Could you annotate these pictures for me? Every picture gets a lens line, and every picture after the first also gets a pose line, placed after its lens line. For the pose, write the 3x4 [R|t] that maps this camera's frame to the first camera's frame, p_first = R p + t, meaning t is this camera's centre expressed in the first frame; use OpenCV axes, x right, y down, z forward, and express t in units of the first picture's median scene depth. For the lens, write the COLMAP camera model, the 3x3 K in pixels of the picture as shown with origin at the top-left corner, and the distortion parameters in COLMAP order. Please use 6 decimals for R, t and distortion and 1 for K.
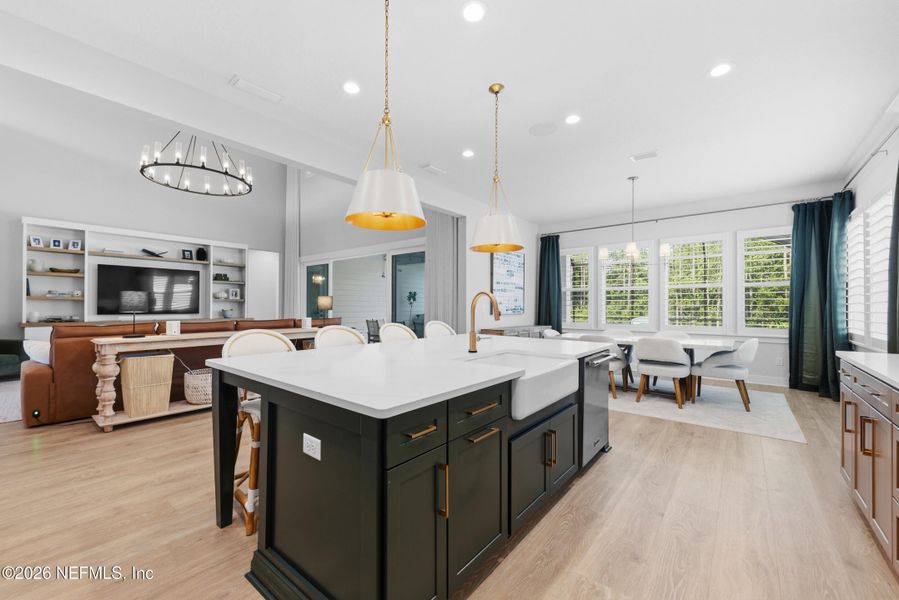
lens RADIAL K [[358.4, 0, 456.3], [0, 358.4, 311.9], [0, 0, 1]] dist [-0.001809, -0.000254]
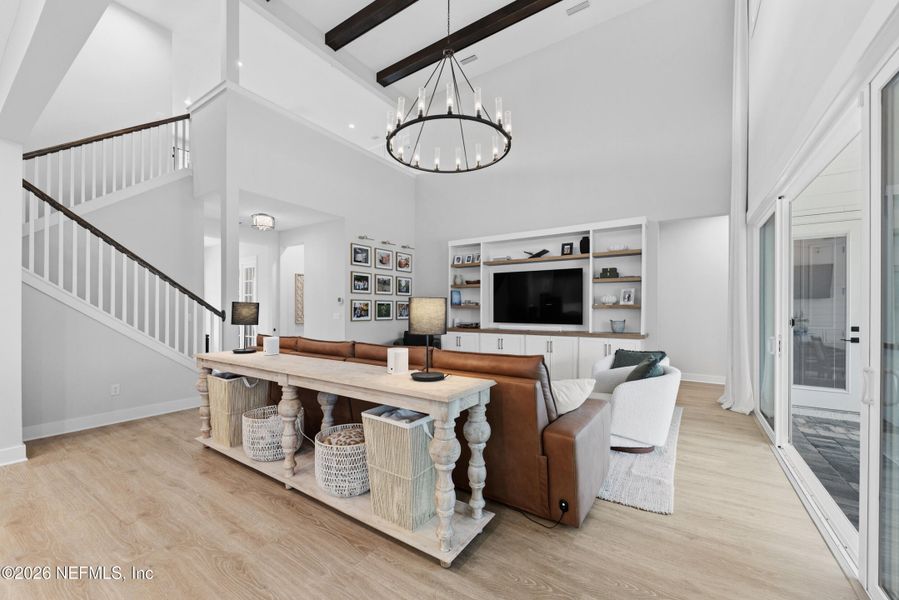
lens RADIAL K [[358.4, 0, 456.3], [0, 358.4, 311.9], [0, 0, 1]] dist [-0.001809, -0.000254]
pose [[0.073253, 0.005224, -0.997300, 0.023460], [-0.016996, 0.999848, 0.003989, -0.022699], [0.997169, 0.016658, 0.073331, 0.777215]]
